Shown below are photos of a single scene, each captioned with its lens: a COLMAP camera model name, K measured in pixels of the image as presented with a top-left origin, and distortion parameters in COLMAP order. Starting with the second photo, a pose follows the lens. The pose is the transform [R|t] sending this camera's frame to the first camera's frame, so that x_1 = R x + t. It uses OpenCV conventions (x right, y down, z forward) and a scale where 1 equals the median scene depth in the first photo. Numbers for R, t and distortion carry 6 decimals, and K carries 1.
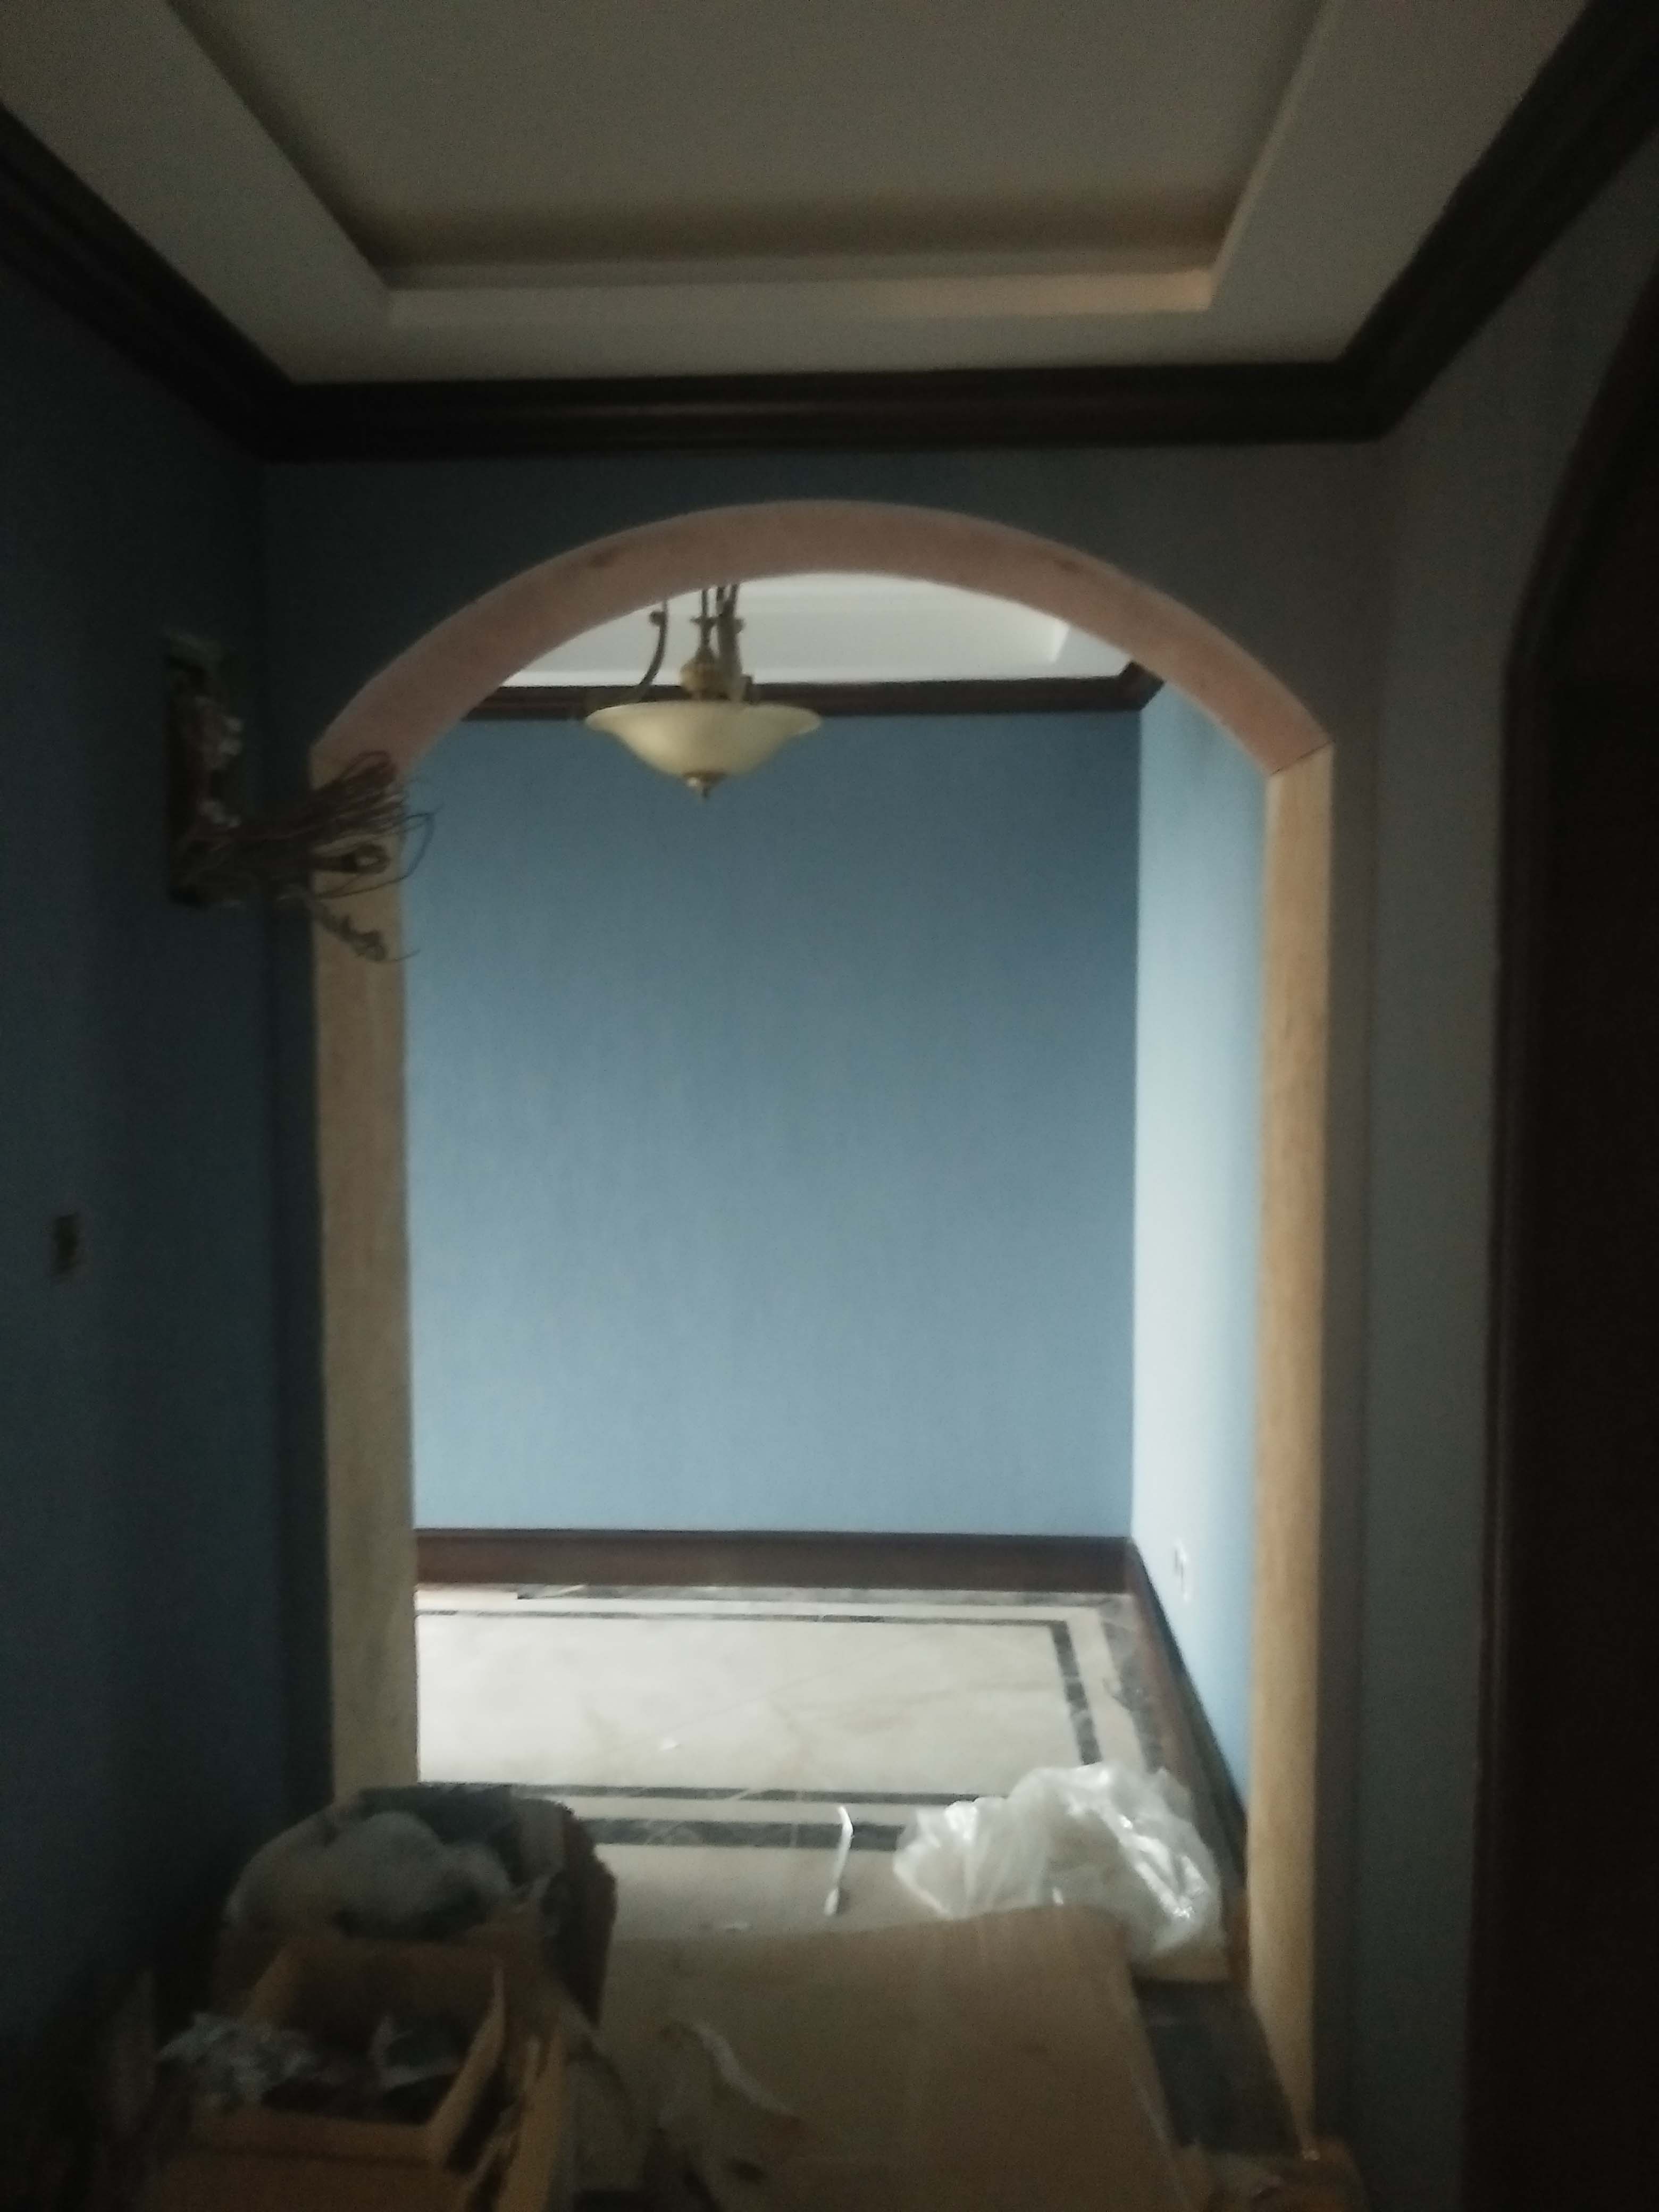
lens RADIAL K [[1660.2, 0, 829.5], [0, 1660.2, 1106.0], [0, 0, 1]] dist [0.048996, -0.081908]
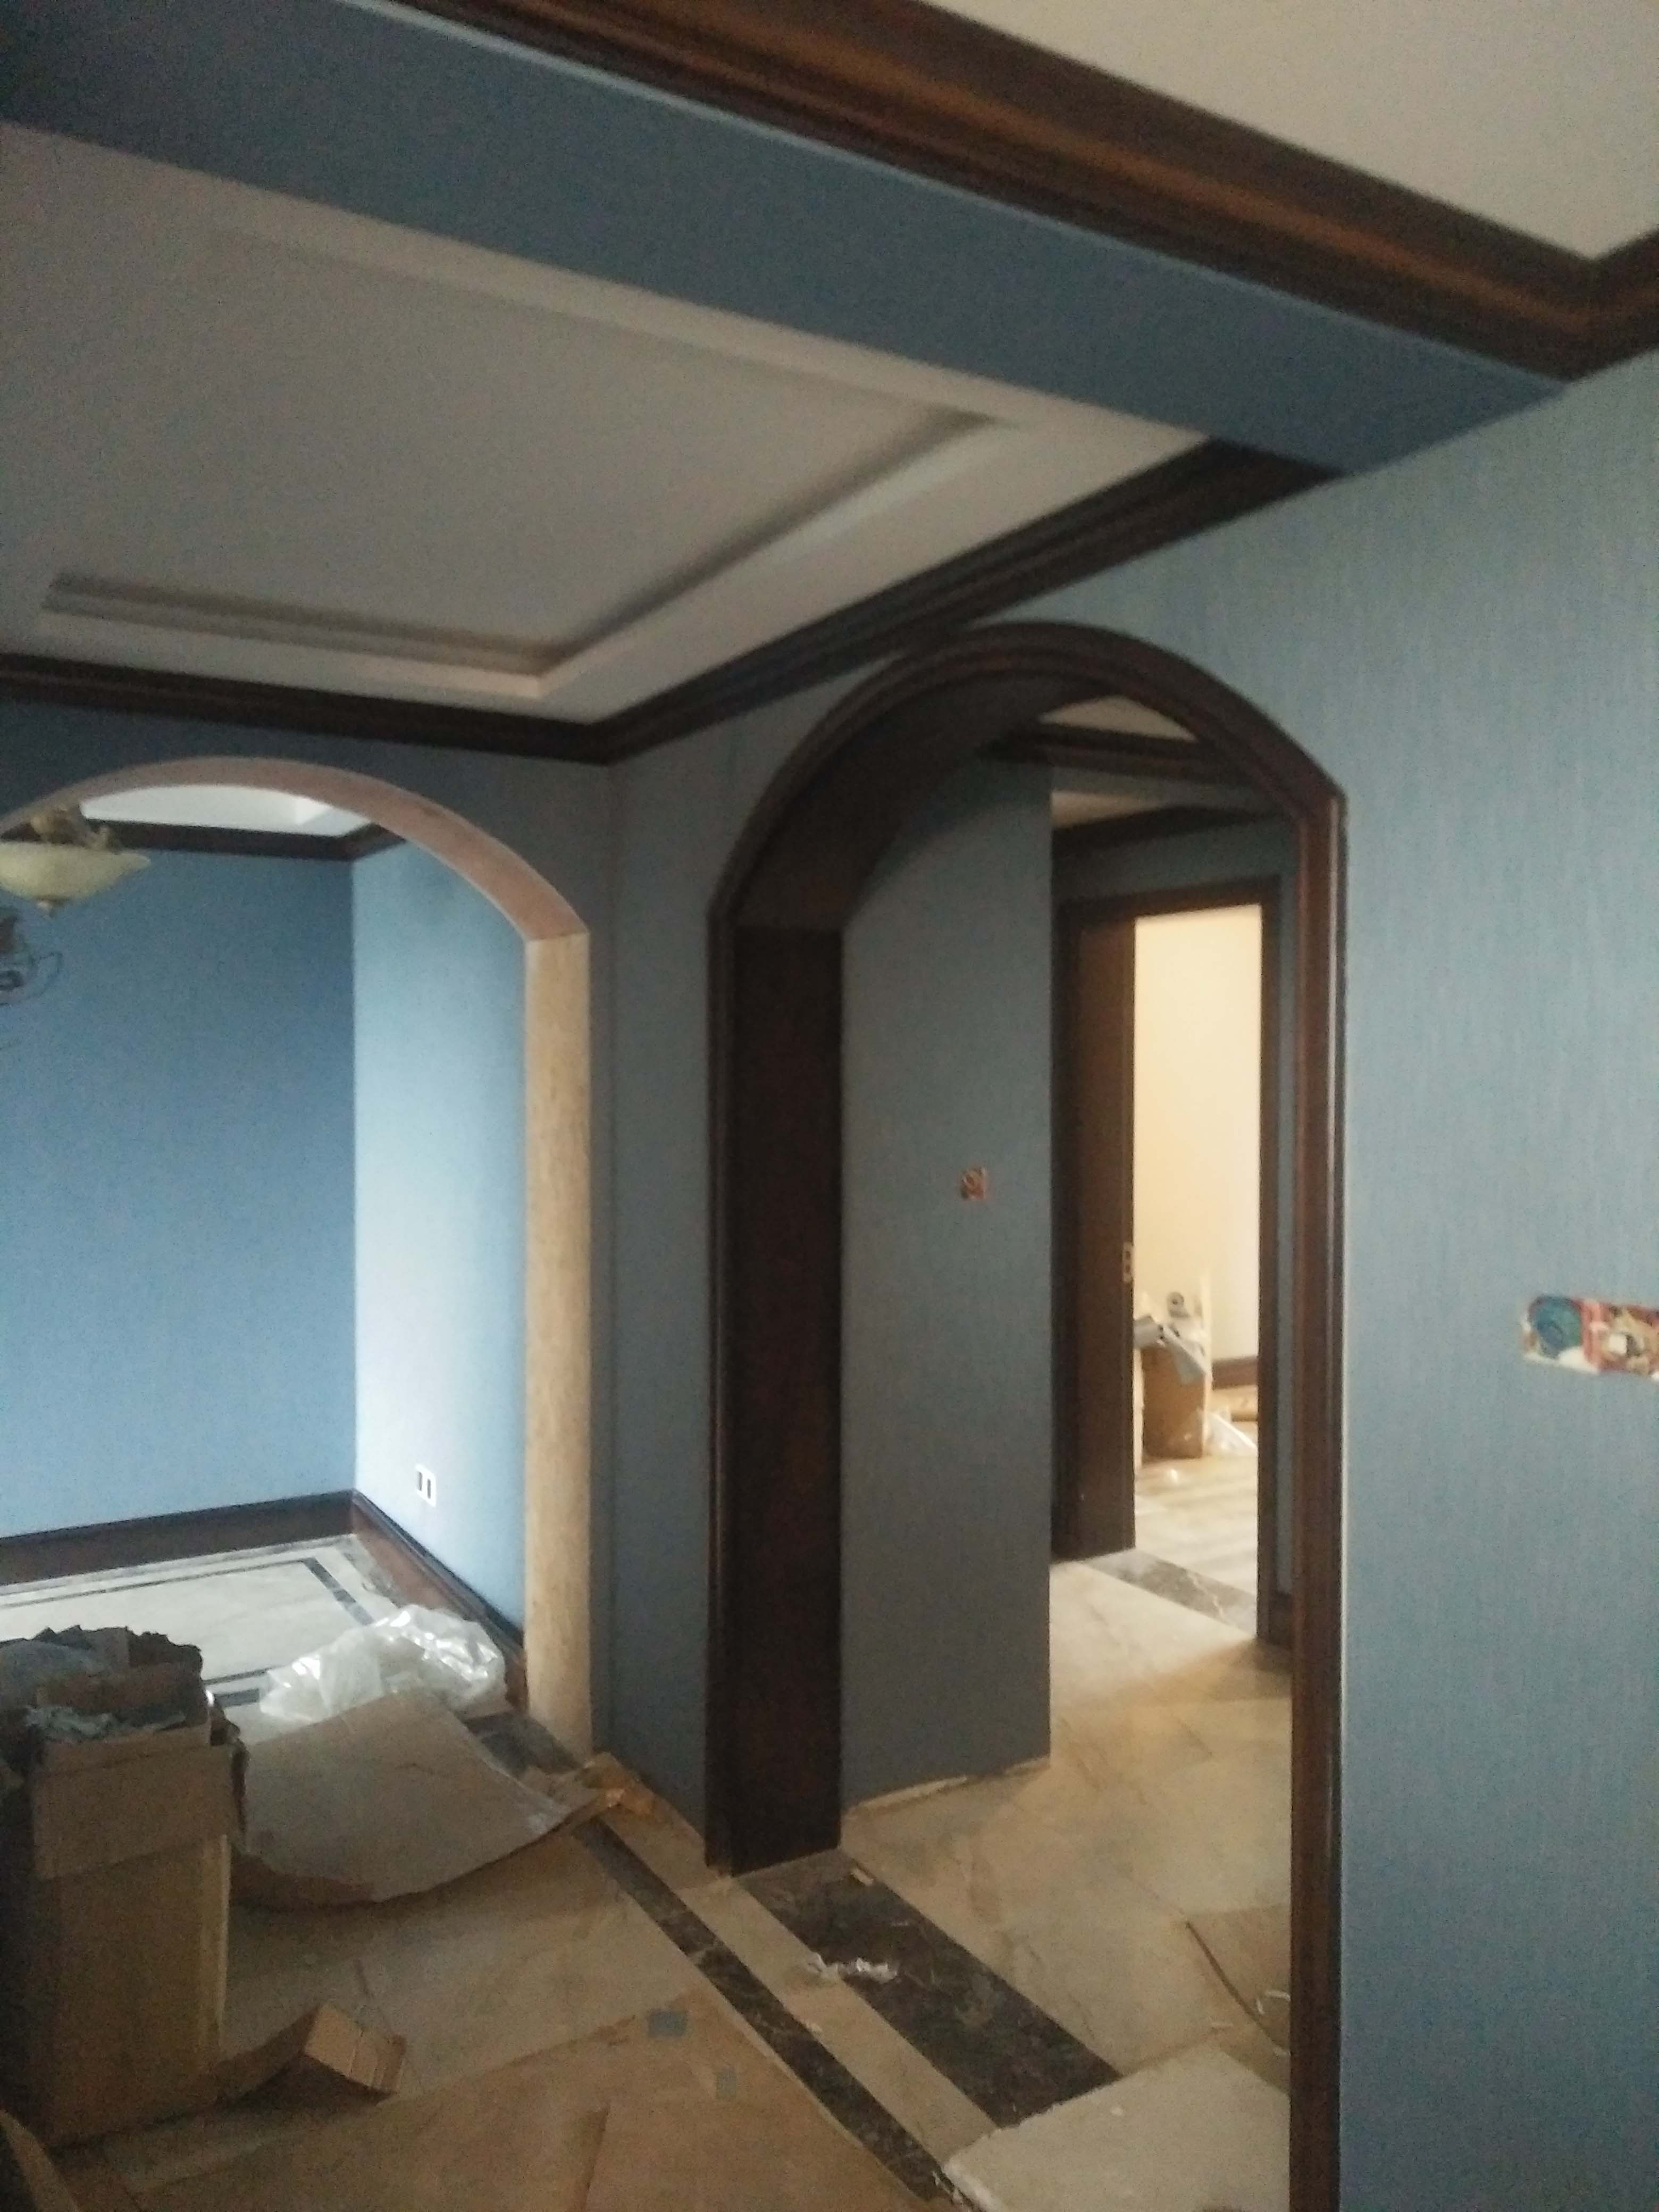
lens RADIAL K [[1660.2, 0, 829.5], [0, 1660.2, 1106.0], [0, 0, 1]] dist [0.048996, -0.081908]
pose [[0.823800, -0.009011, 0.566809, -0.380576], [0.036203, 0.998669, -0.036740, 0.031291], [-0.565723, 0.050787, 0.823030, -0.453015]]
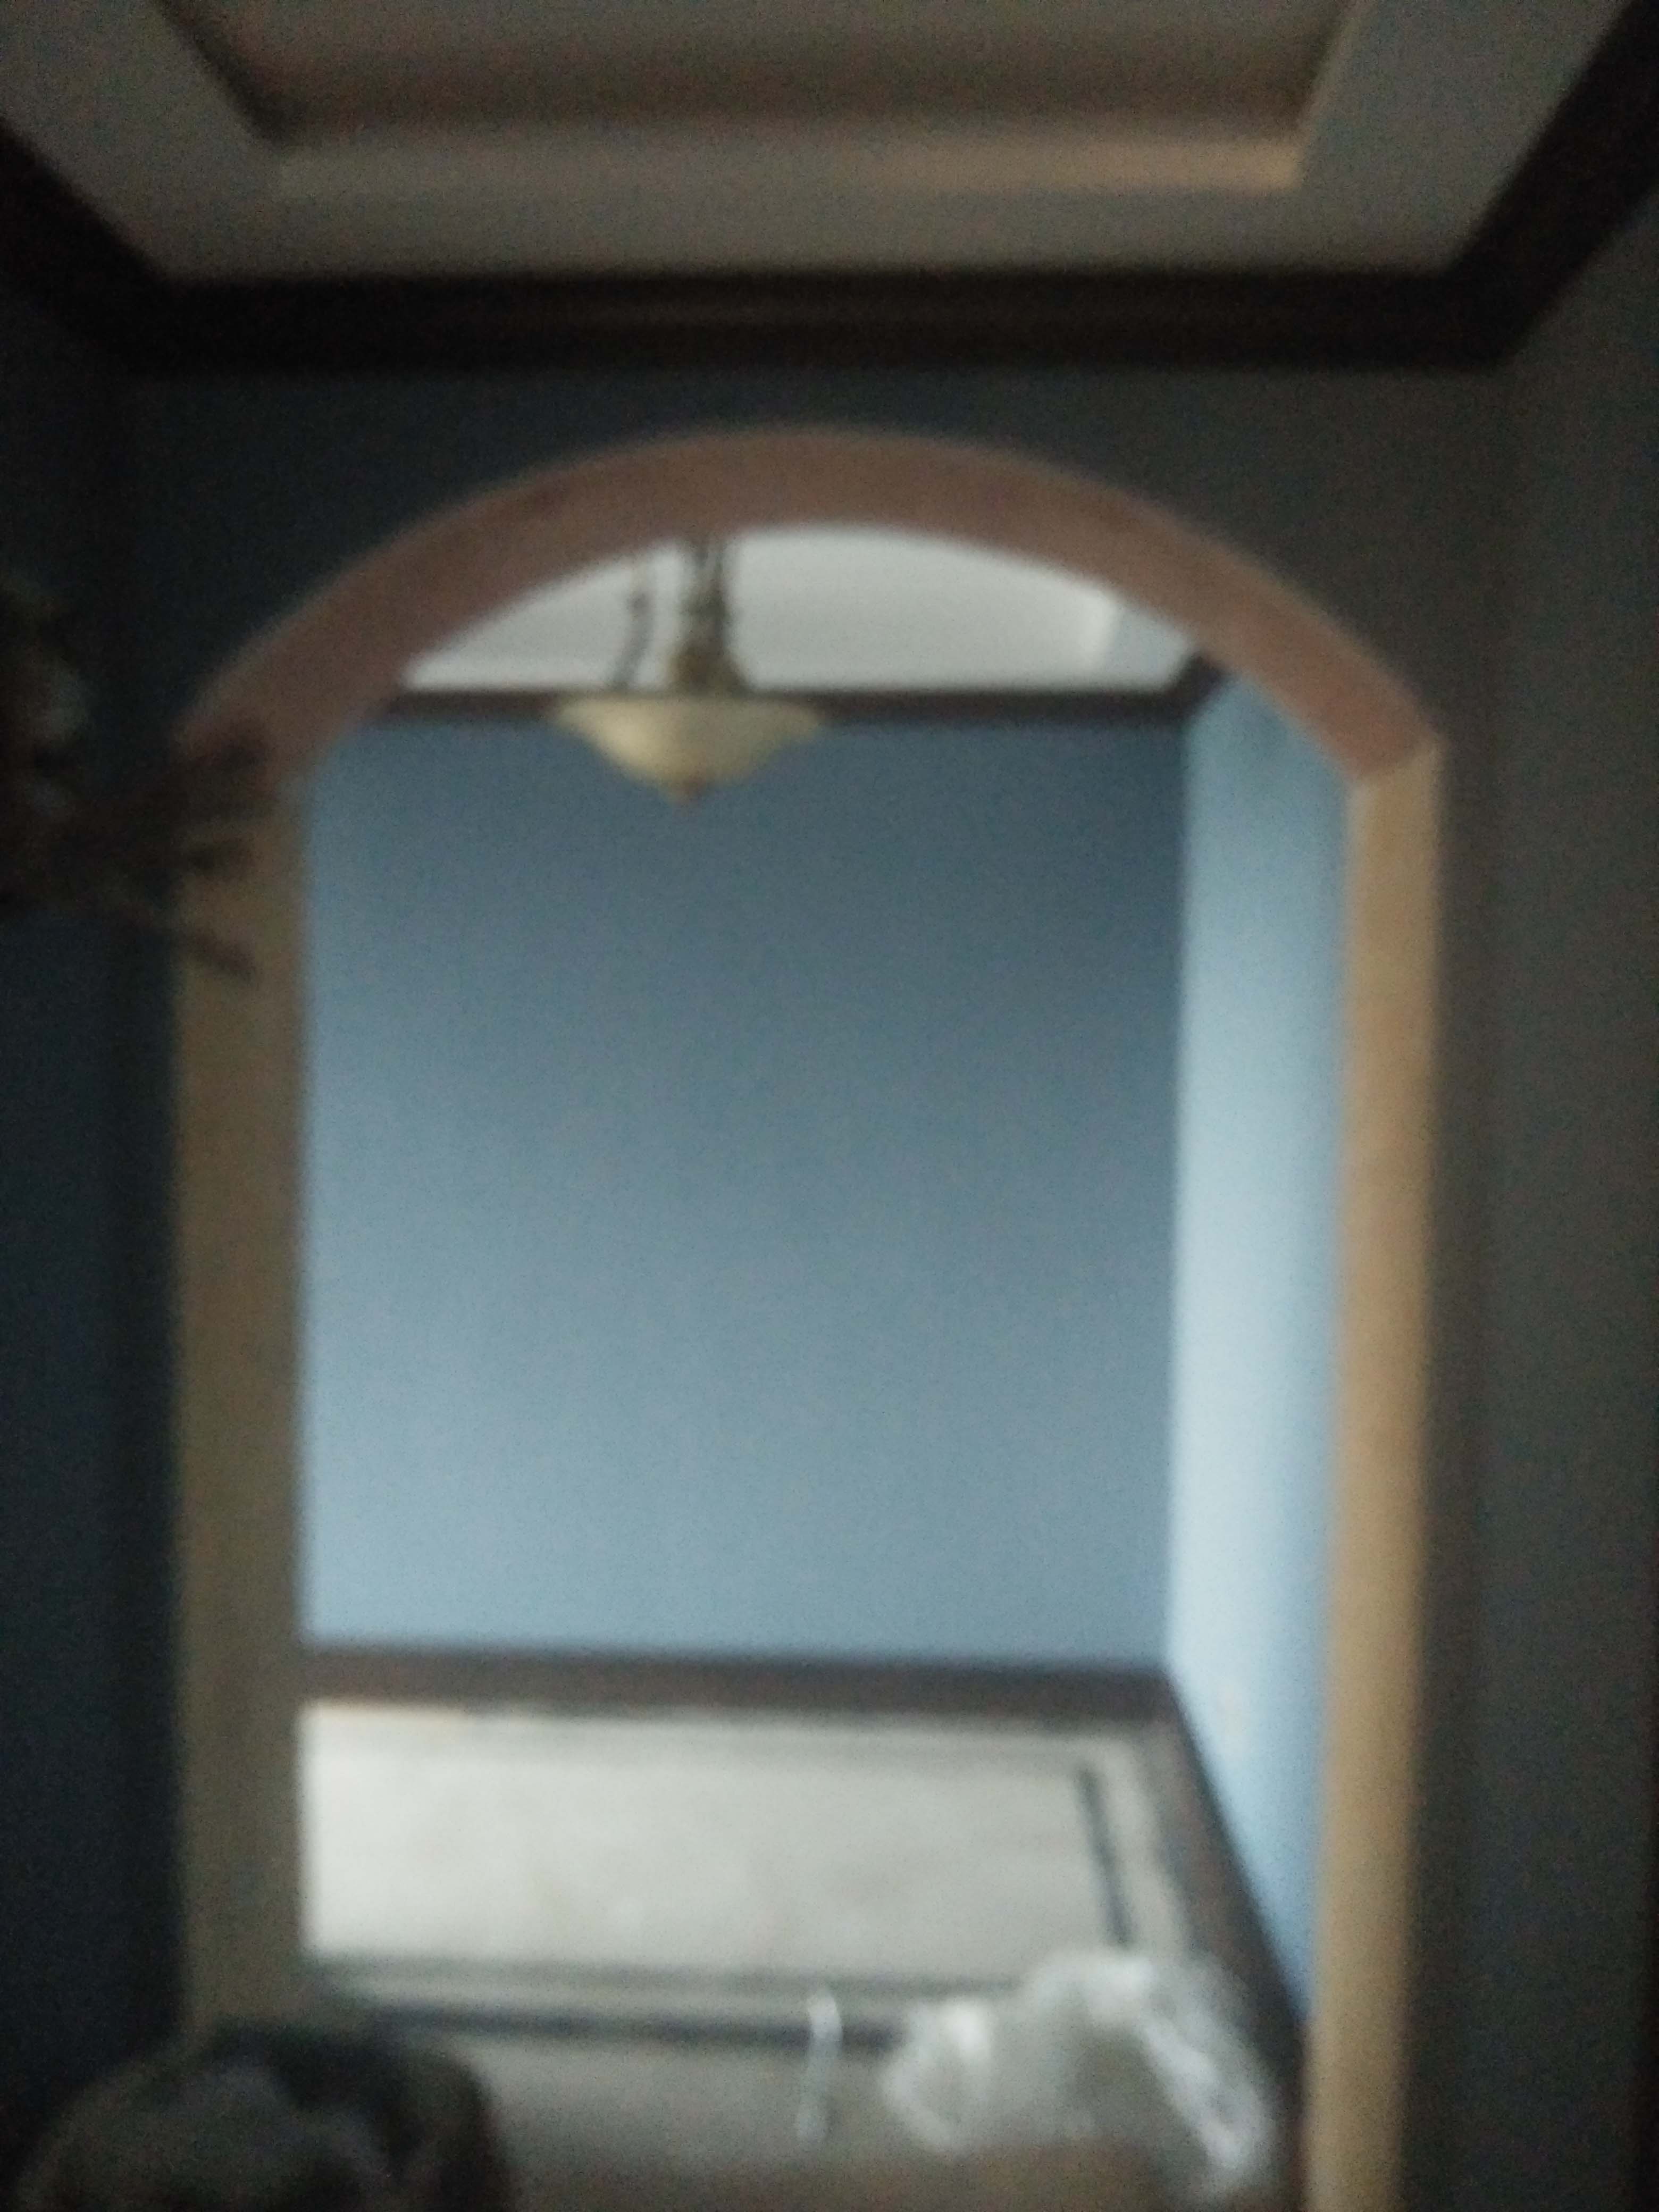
lens RADIAL K [[1751.5, 0, 868.3], [0, 1751.5, 1106.0], [0, 0, 1]] dist [0.005670, 0.002807]
pose [[0.999808, 0.016895, 0.009968, 0.013093], [-0.016580, 0.999383, -0.030957, -0.006131], [-0.010485, 0.030786, 0.999471, 0.110313]]
